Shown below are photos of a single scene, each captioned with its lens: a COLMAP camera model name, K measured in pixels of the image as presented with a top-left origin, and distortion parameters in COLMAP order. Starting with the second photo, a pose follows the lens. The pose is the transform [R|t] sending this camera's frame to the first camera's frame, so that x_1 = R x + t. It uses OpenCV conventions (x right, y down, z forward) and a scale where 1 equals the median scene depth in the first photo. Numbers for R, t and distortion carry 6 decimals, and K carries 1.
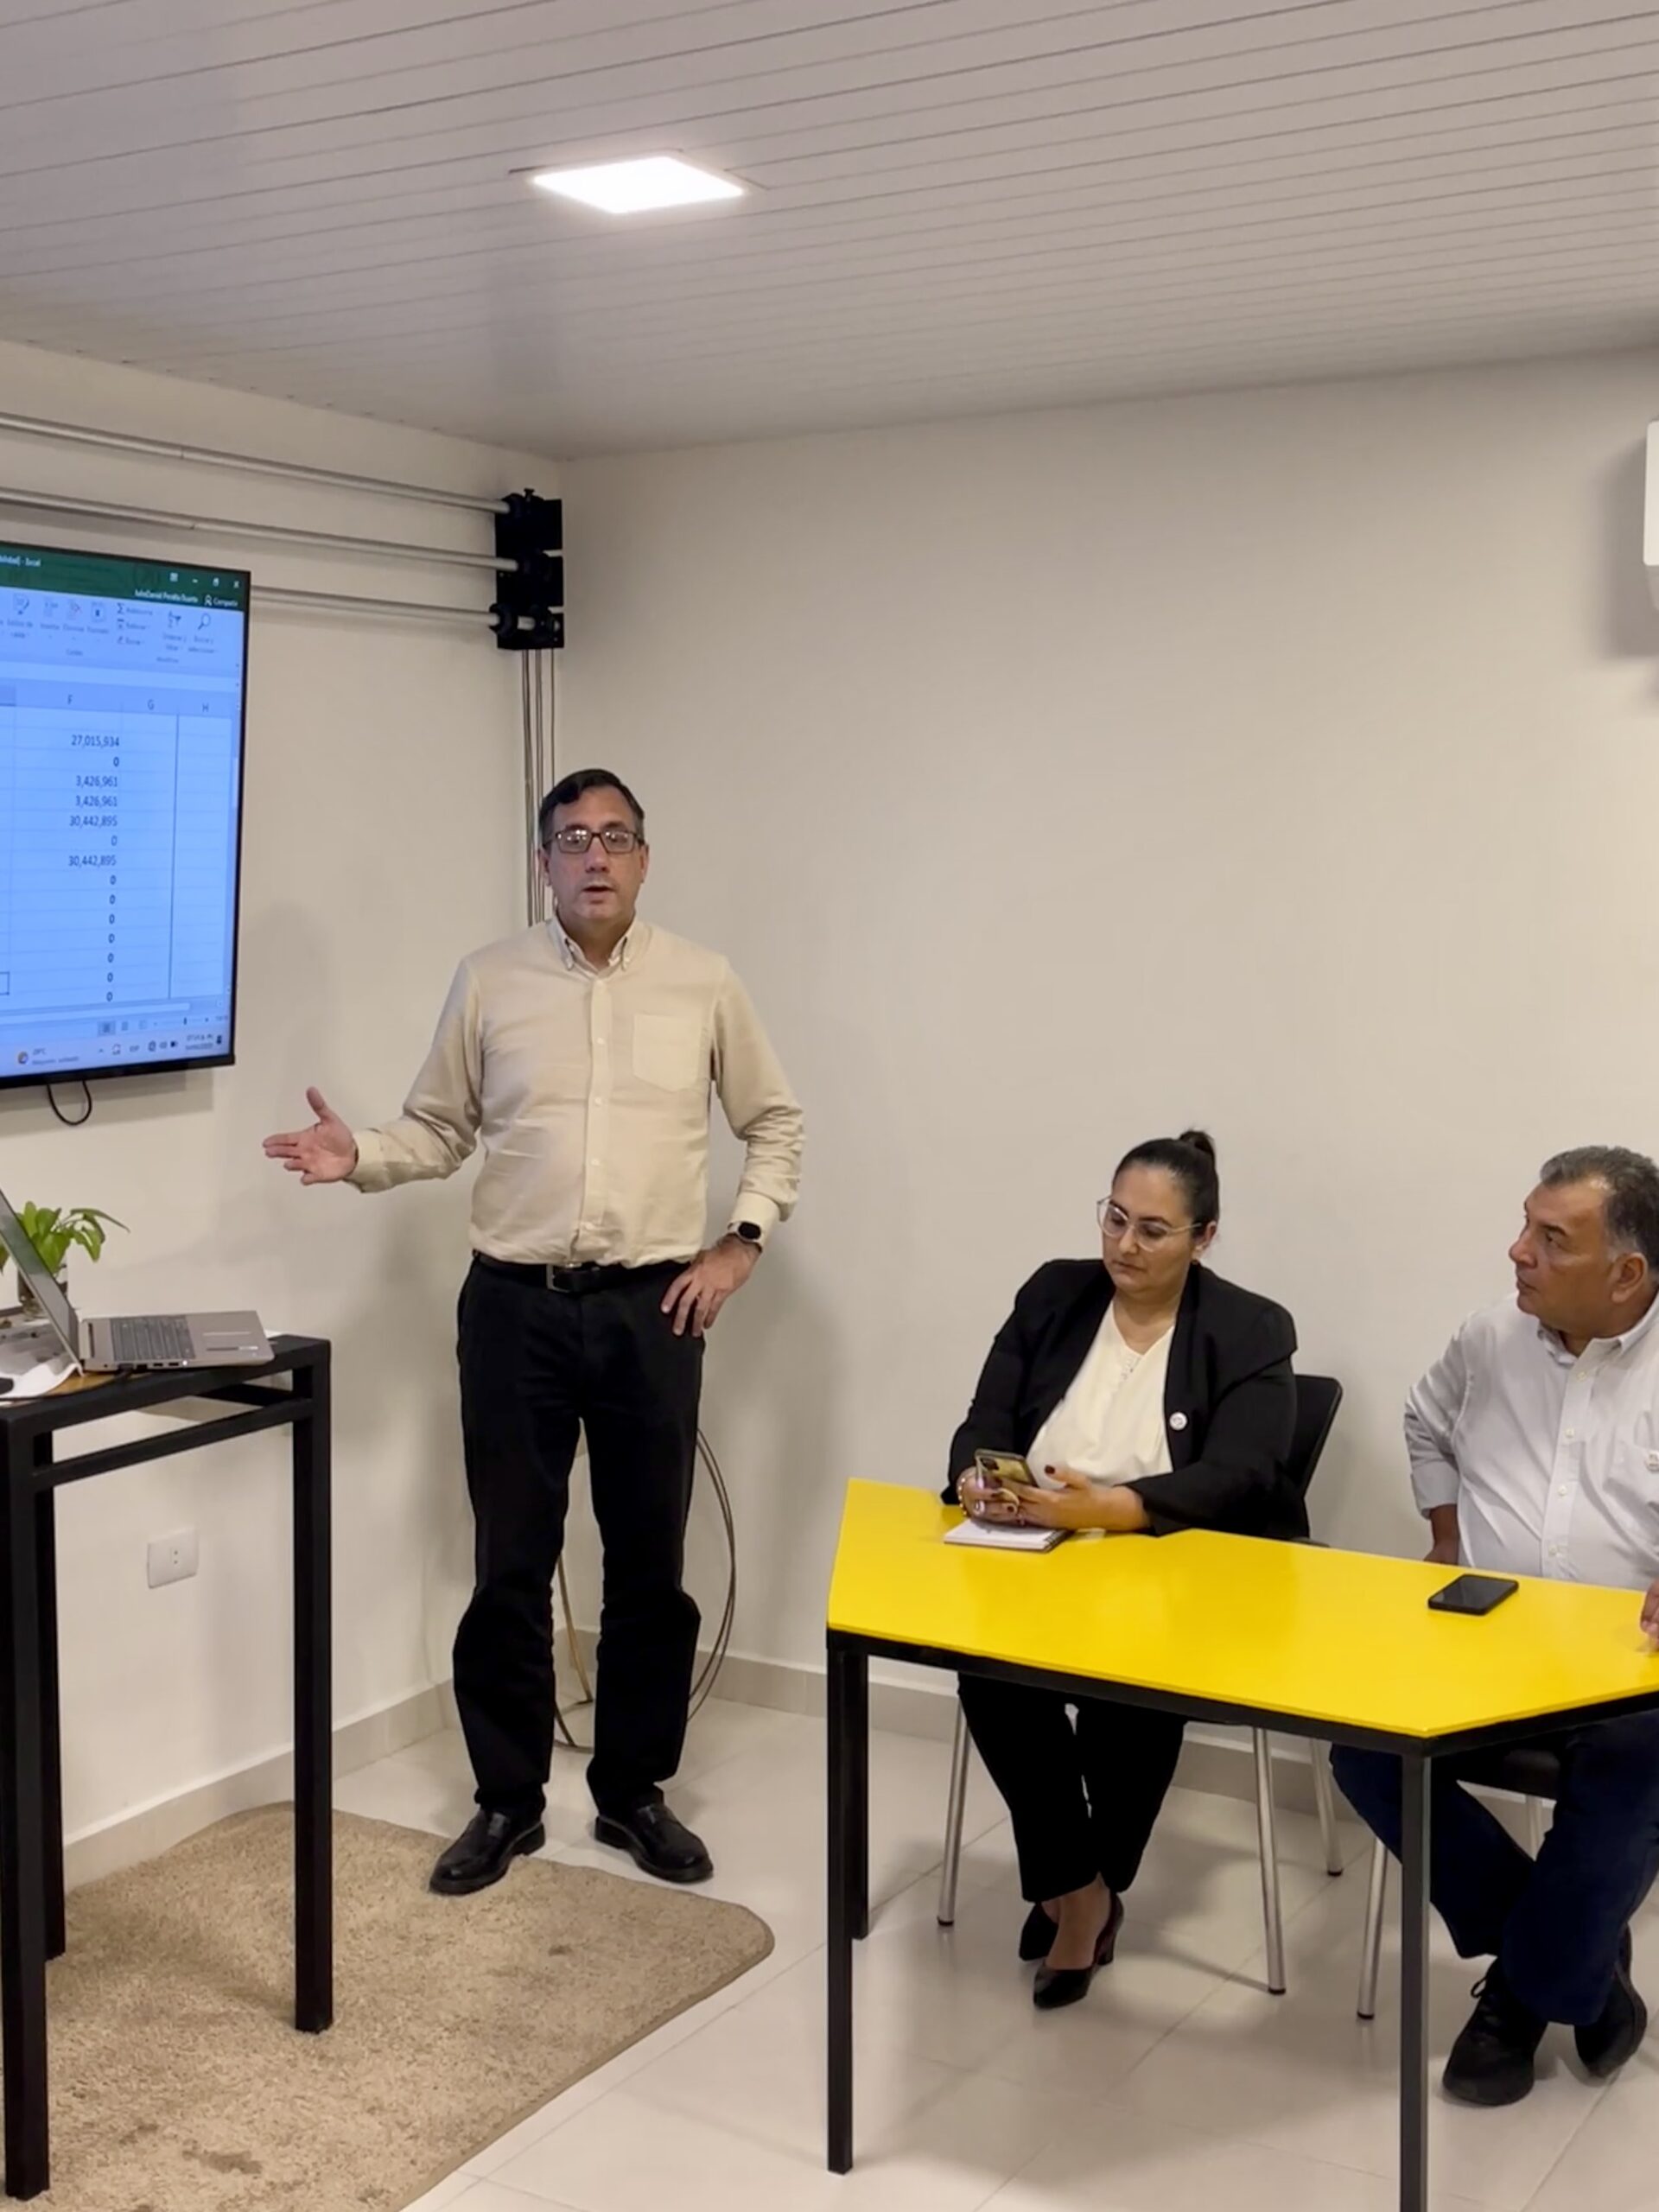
lens RADIAL K [[2681.8, 0, 845.3], [0, 2681.8, 1115.6], [0, 0, 1]] dist [0.058380, 0.000000]
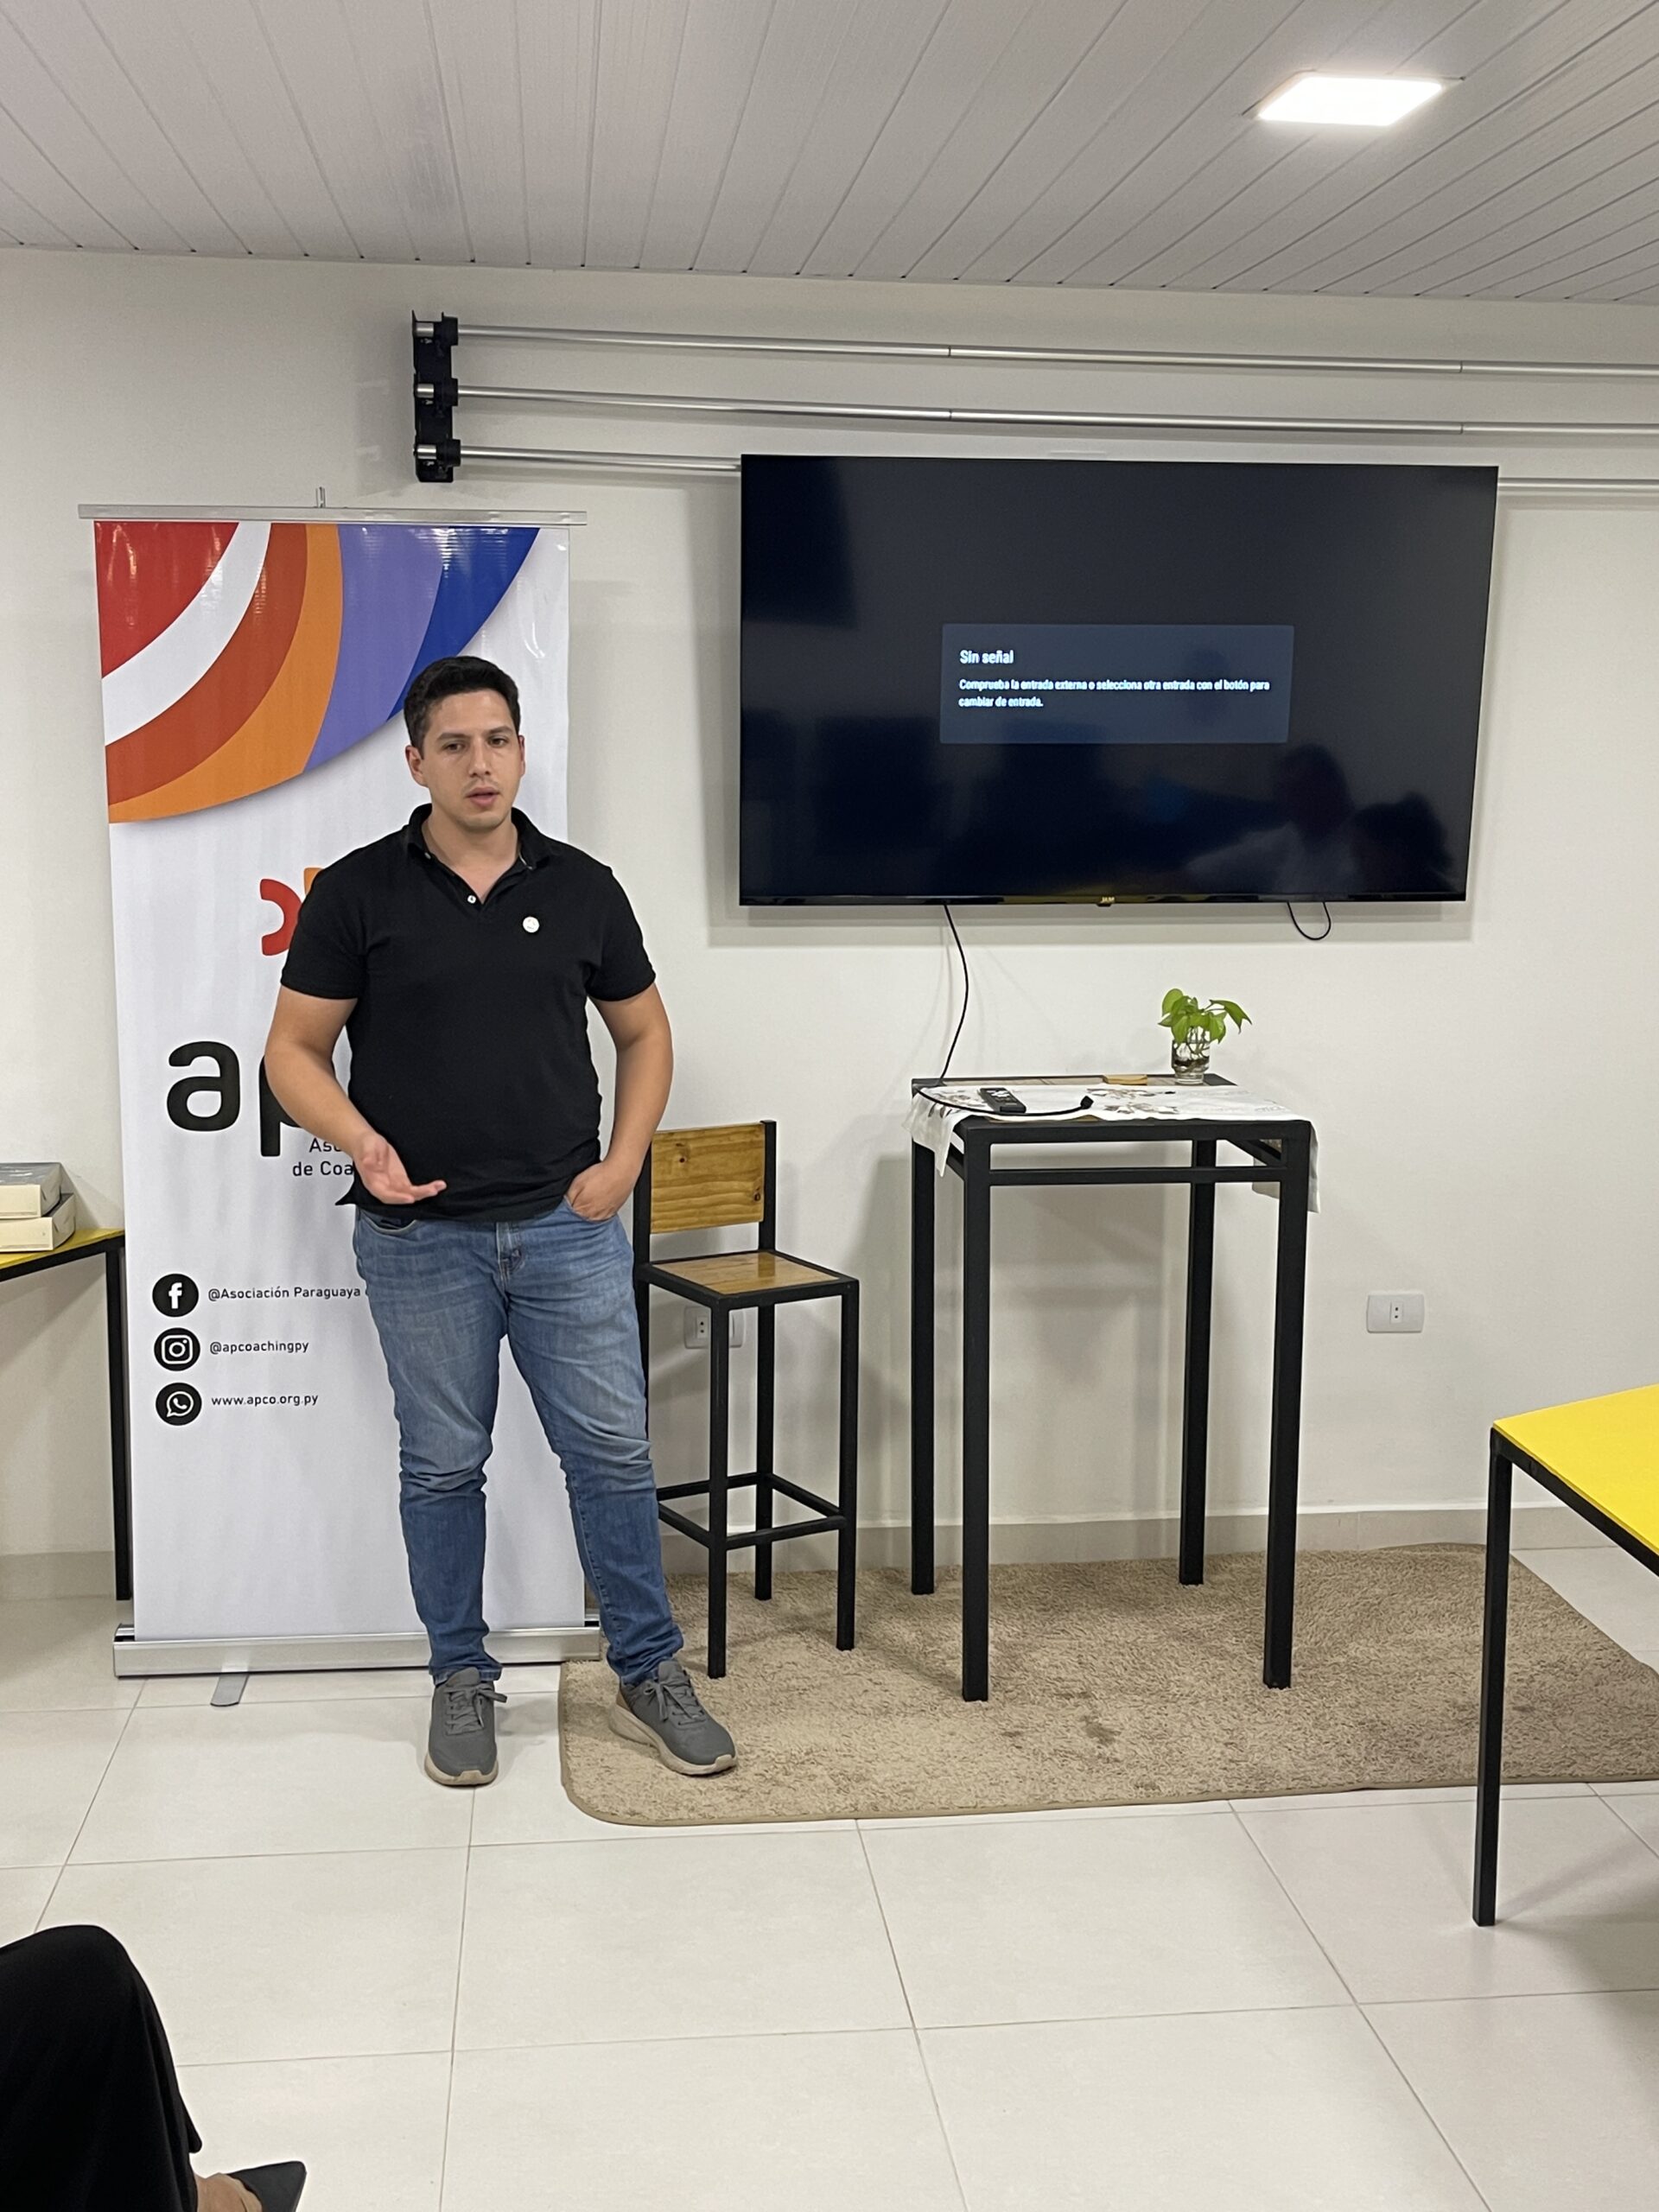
lens RADIAL K [[2437.9, 0, 834.5], [0, 2437.9, 1106.4], [0, 0, 1]] dist [0.053294, 0.000000]
pose [[0.608243, 0.125978, -0.783690, 0.477738], [-0.085563, 0.991978, 0.093053, -0.006272], [0.789126, 0.010456, 0.614142, 0.152432]]
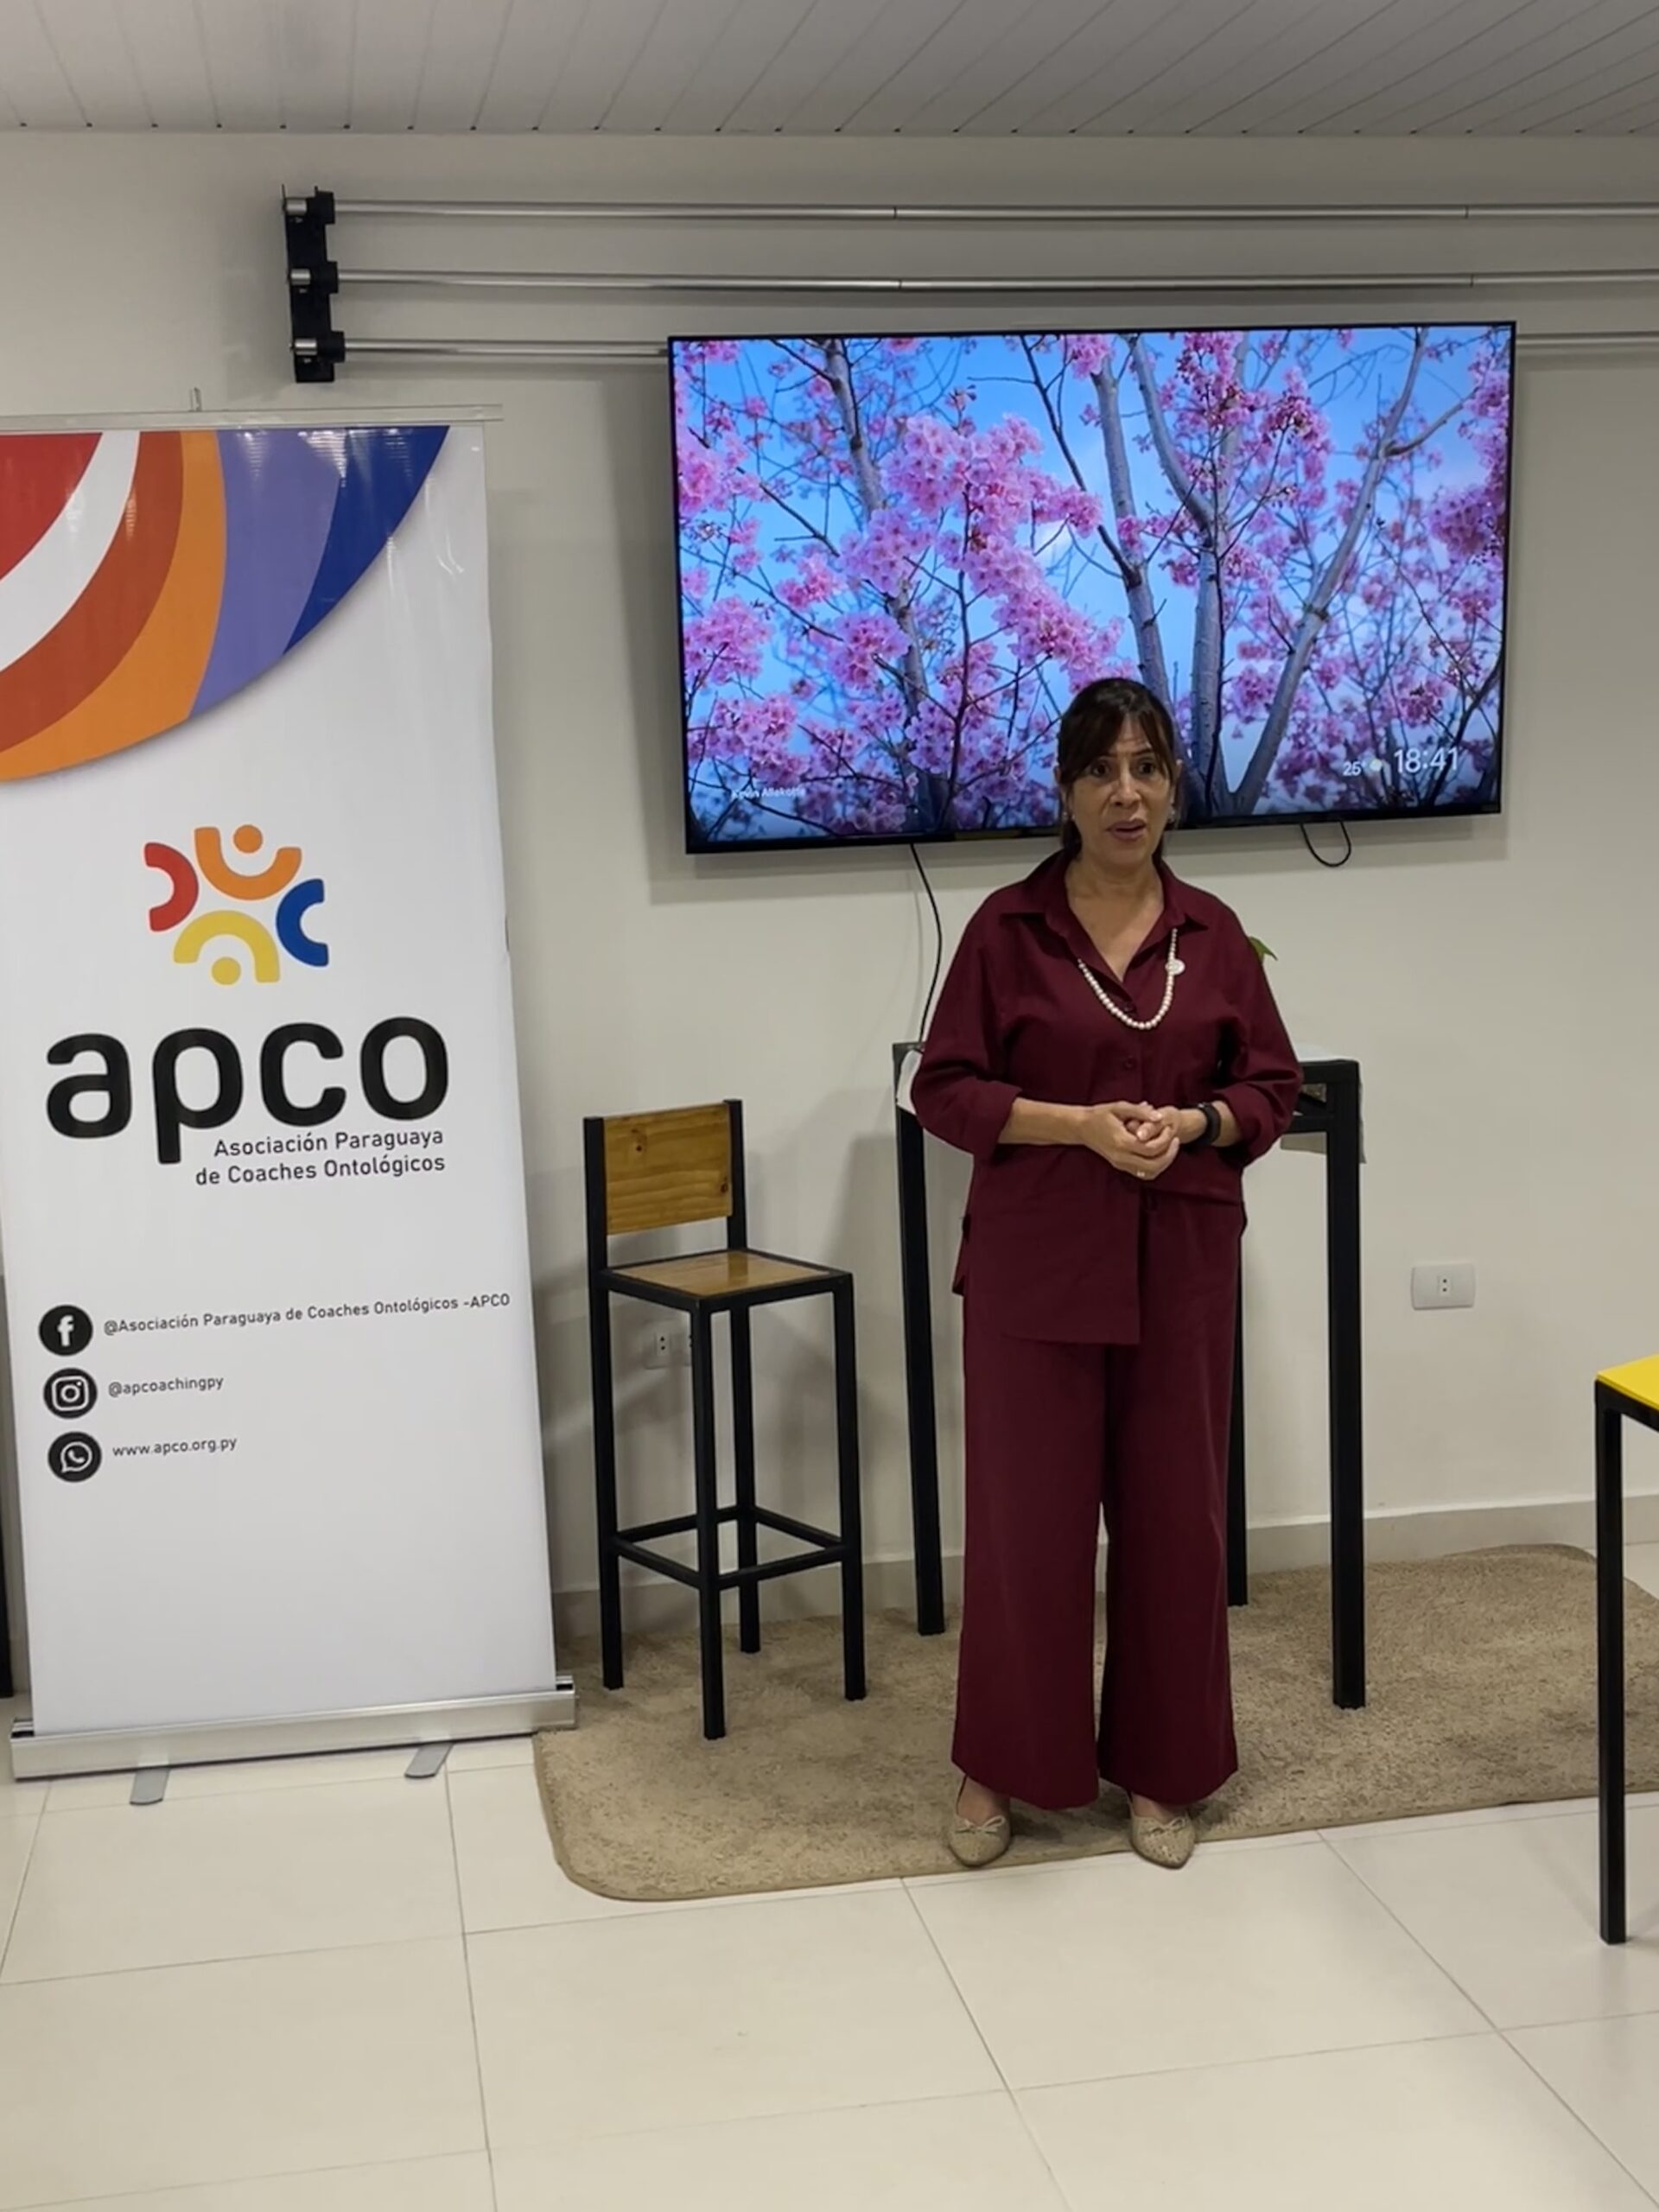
lens RADIAL K [[2867.2, 0, 830.6], [0, 2867.2, 1108.0], [0, 0, 1]] dist [0.053646, 0.000000]
pose [[0.655014, 0.084805, -0.750843, 0.470630], [-0.039720, 0.996172, 0.077864, 0.018854], [0.754572, -0.021178, 0.655875, 0.094771]]
